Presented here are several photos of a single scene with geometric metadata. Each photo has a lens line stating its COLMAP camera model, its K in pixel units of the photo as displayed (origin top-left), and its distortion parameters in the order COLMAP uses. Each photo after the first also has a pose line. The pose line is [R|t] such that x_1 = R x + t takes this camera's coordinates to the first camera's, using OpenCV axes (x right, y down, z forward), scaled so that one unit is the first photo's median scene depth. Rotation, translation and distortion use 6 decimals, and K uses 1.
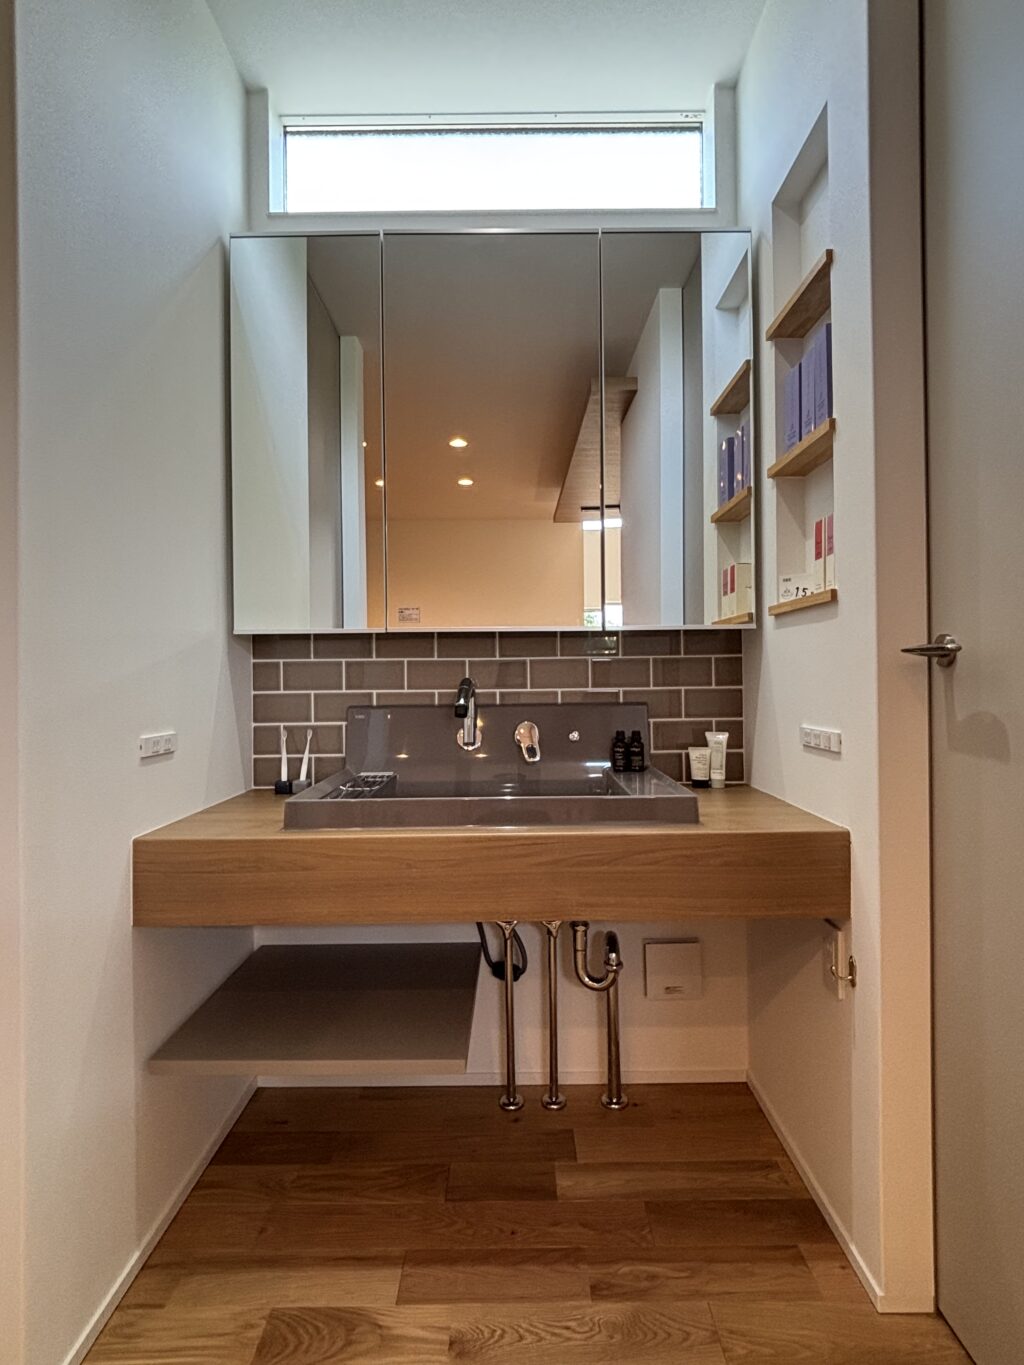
lens RADIAL K [[732.2, 0, 513.7], [0, 732.2, 679.2], [0, 0, 1]] dist [-0.006195, -0.001026]
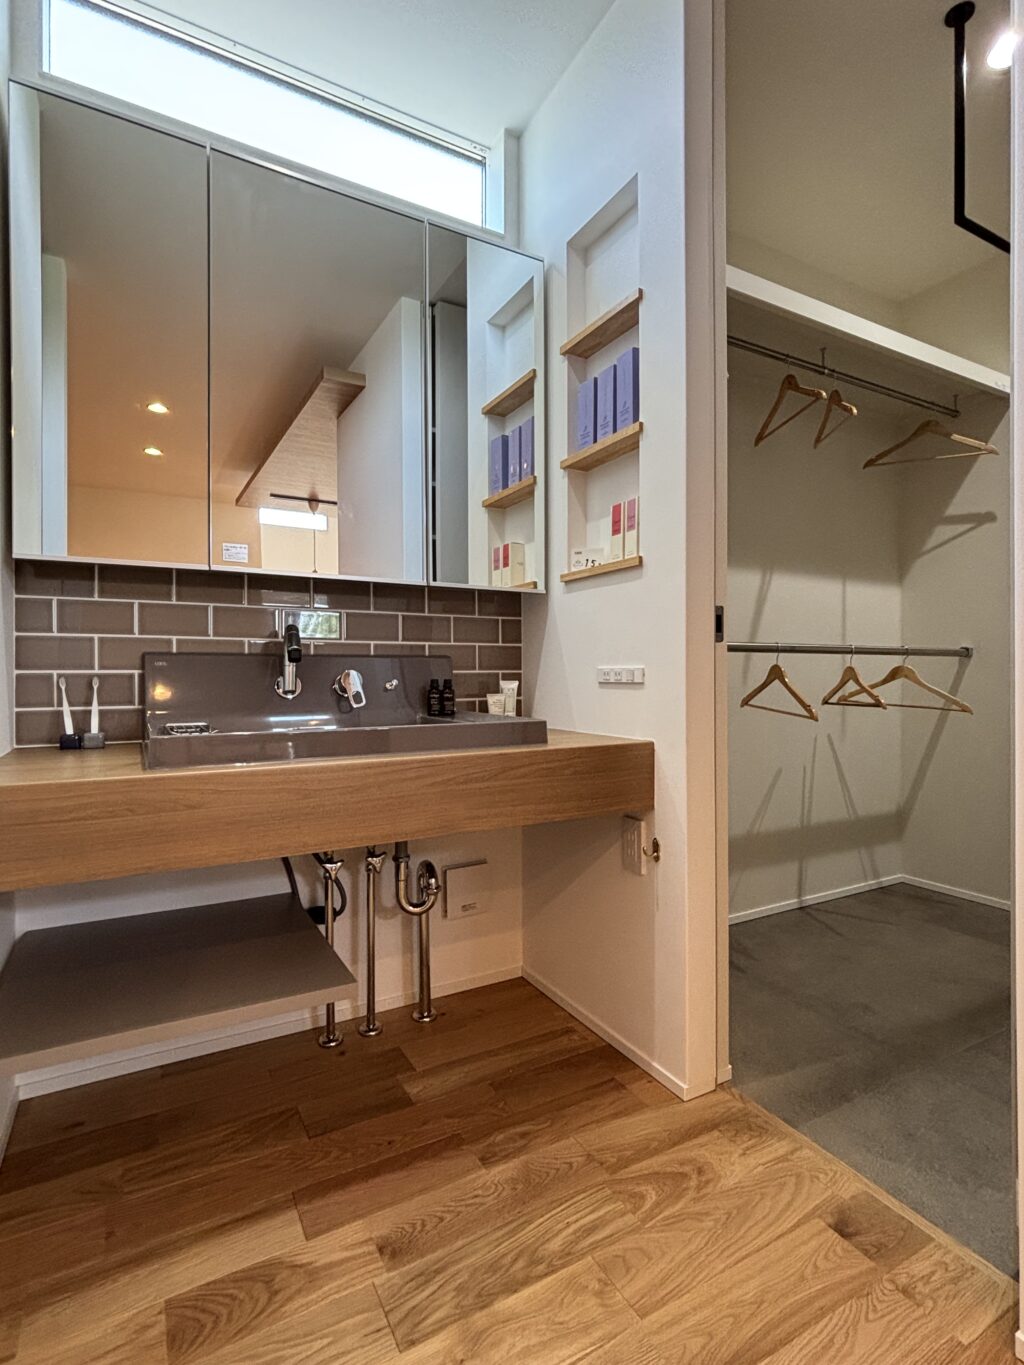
lens RADIAL K [[664.8, 0, 512.0], [0, 664.8, 675.1], [0, 0, 1]] dist [-0.002674, -0.000955]
pose [[0.879381, 0.007716, 0.476057, -0.243165], [-0.008743, 0.999962, -0.000057, 0.068017], [-0.476039, -0.004111, 0.879415, 0.063261]]
